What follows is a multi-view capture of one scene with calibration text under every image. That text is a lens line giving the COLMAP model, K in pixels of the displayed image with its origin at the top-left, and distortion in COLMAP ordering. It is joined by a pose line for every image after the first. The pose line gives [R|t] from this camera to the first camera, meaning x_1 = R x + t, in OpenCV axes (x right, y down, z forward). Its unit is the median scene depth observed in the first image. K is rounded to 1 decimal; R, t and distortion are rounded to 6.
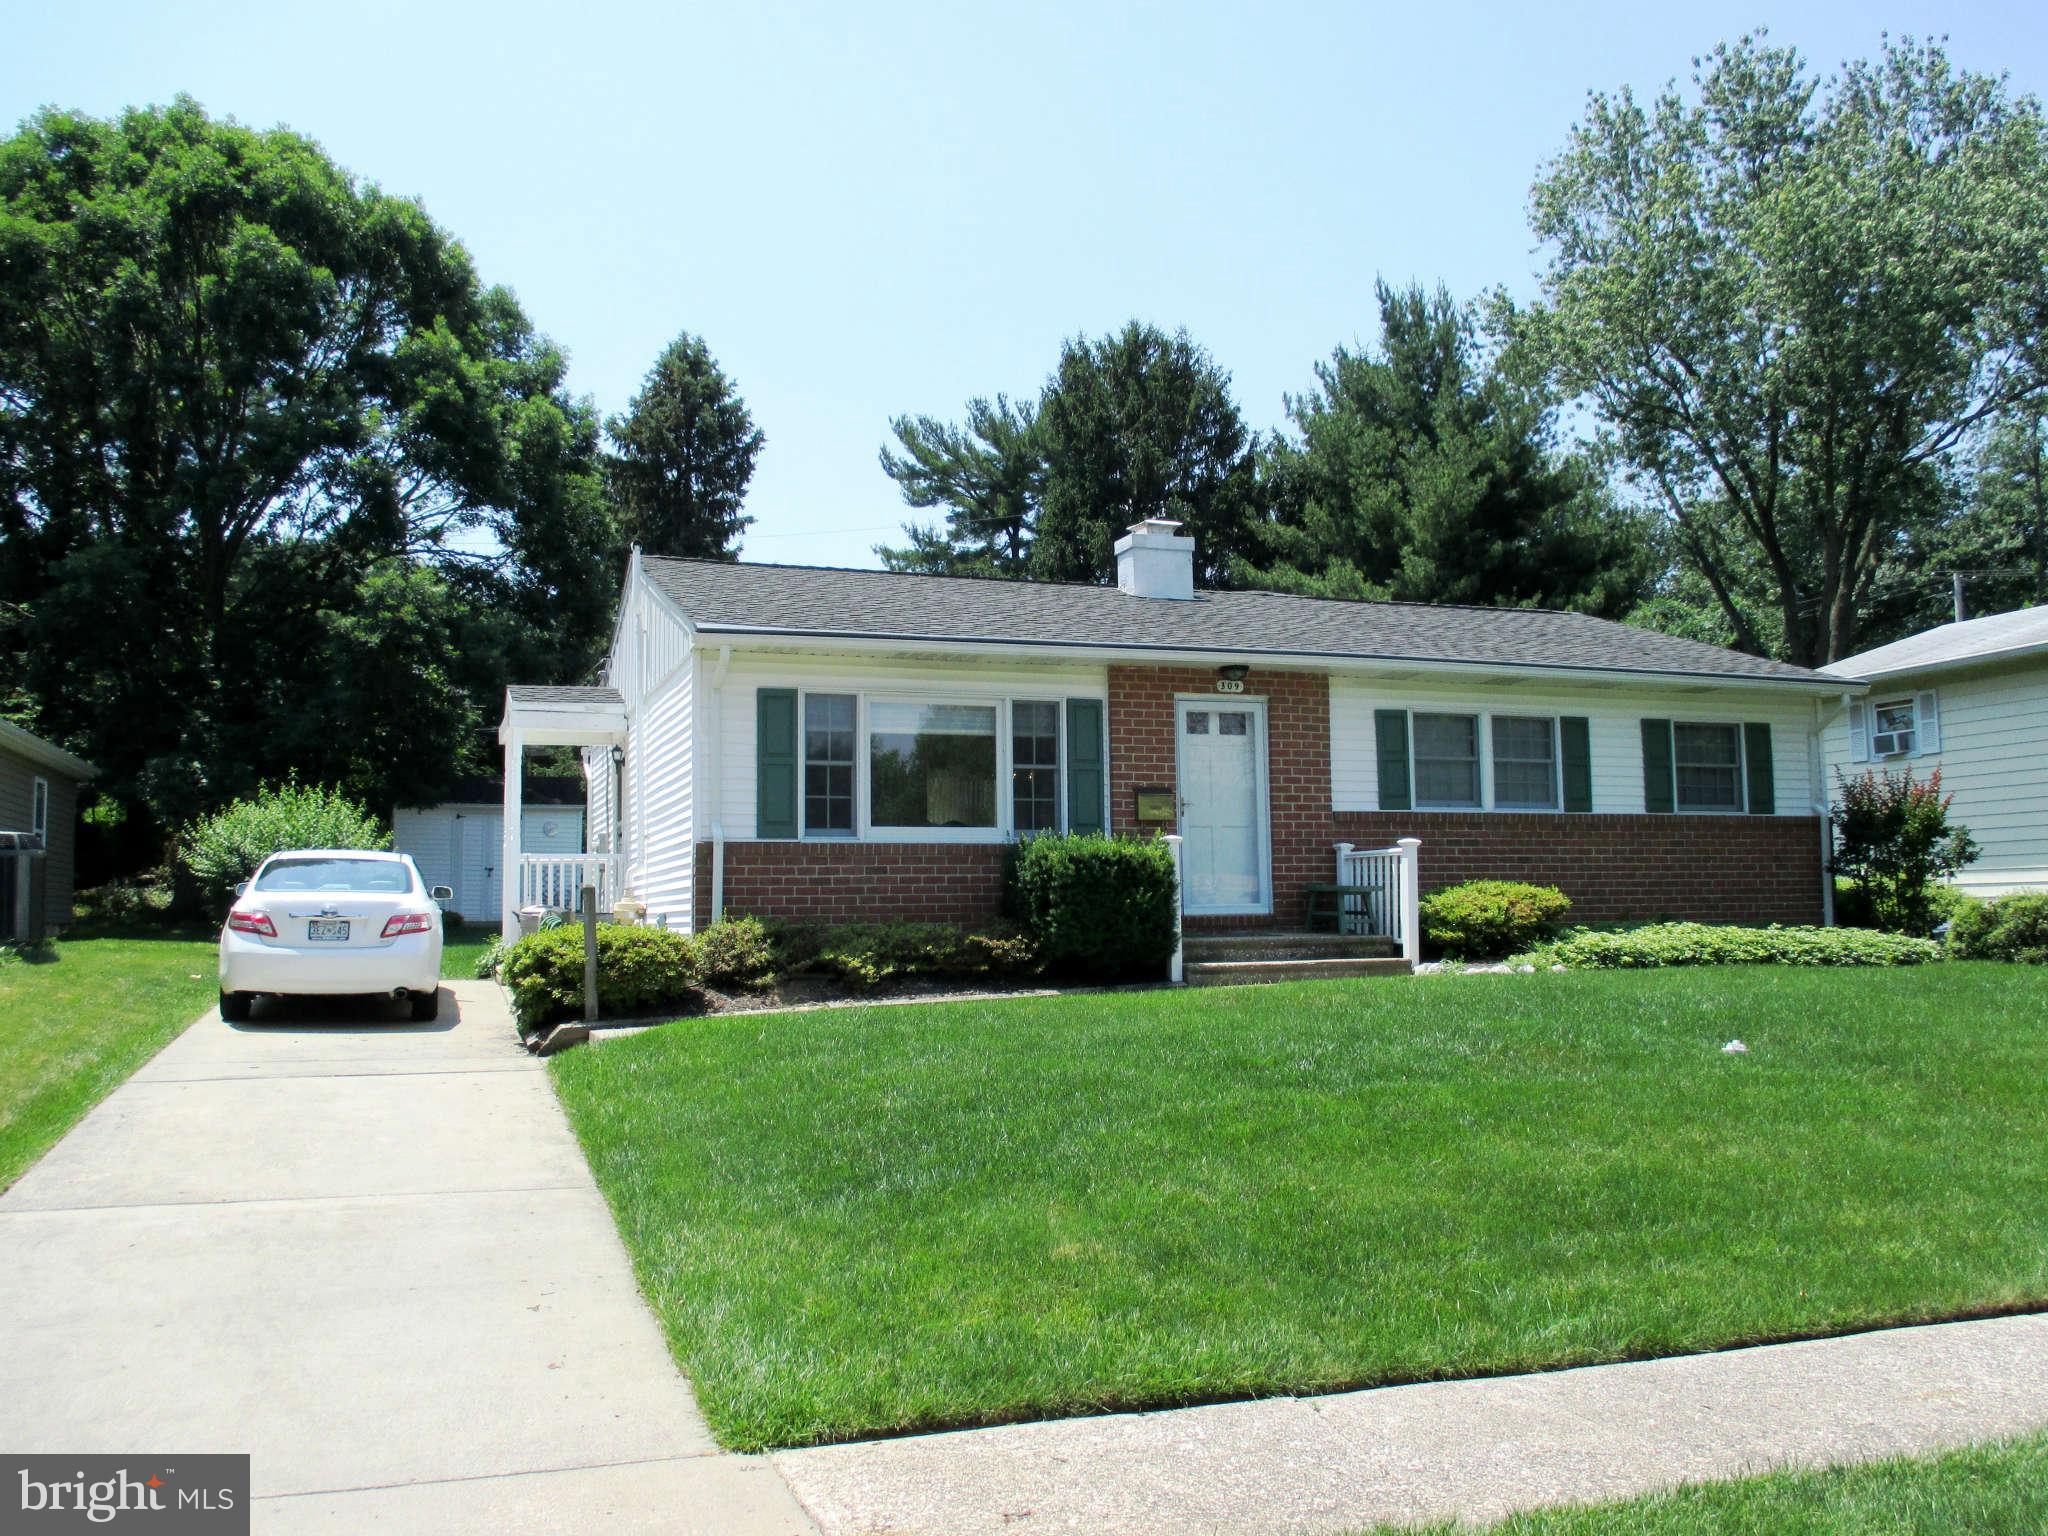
lens RADIAL K [[1695.5, 0, 1025.8], [0, 1695.5, 775.5], [0, 0, 1]] dist [-0.018686, -0.009399]
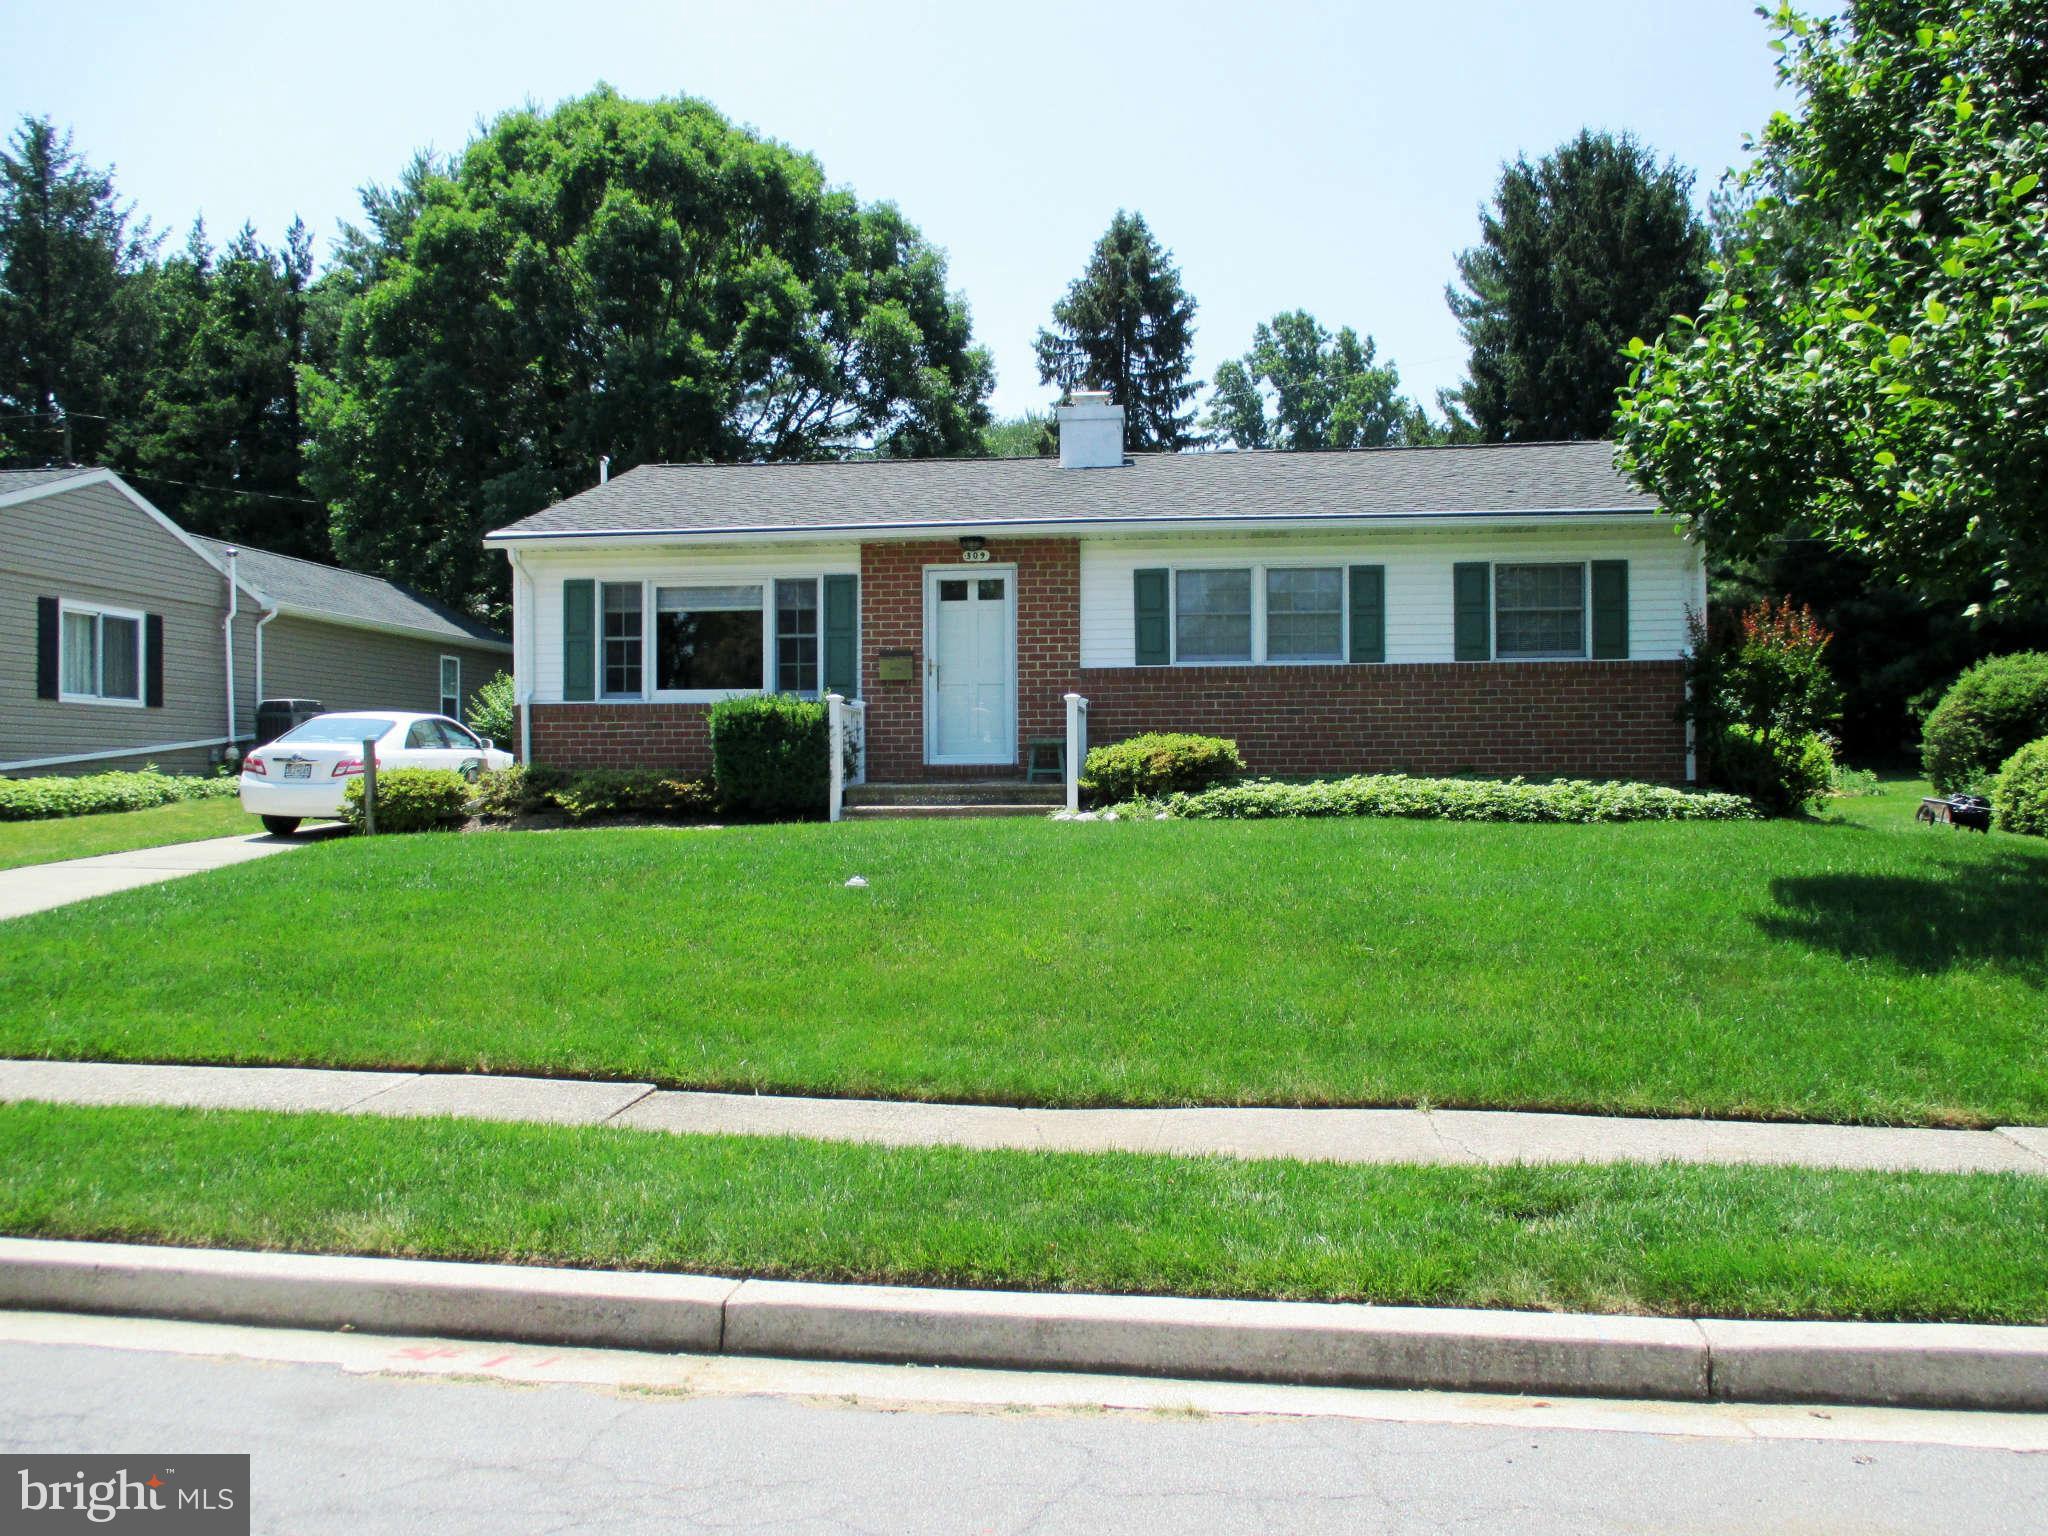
lens RADIAL K [[1695.5, 0, 1023.2], [0, 1695.5, 765.5], [0, 0, 1]] dist [-0.018686, -0.009399]
pose [[0.902736, 0.004506, -0.430172, 0.608616], [0.030586, 0.996742, 0.074626, 0.001521], [0.429107, -0.080525, 0.899657, 0.017895]]
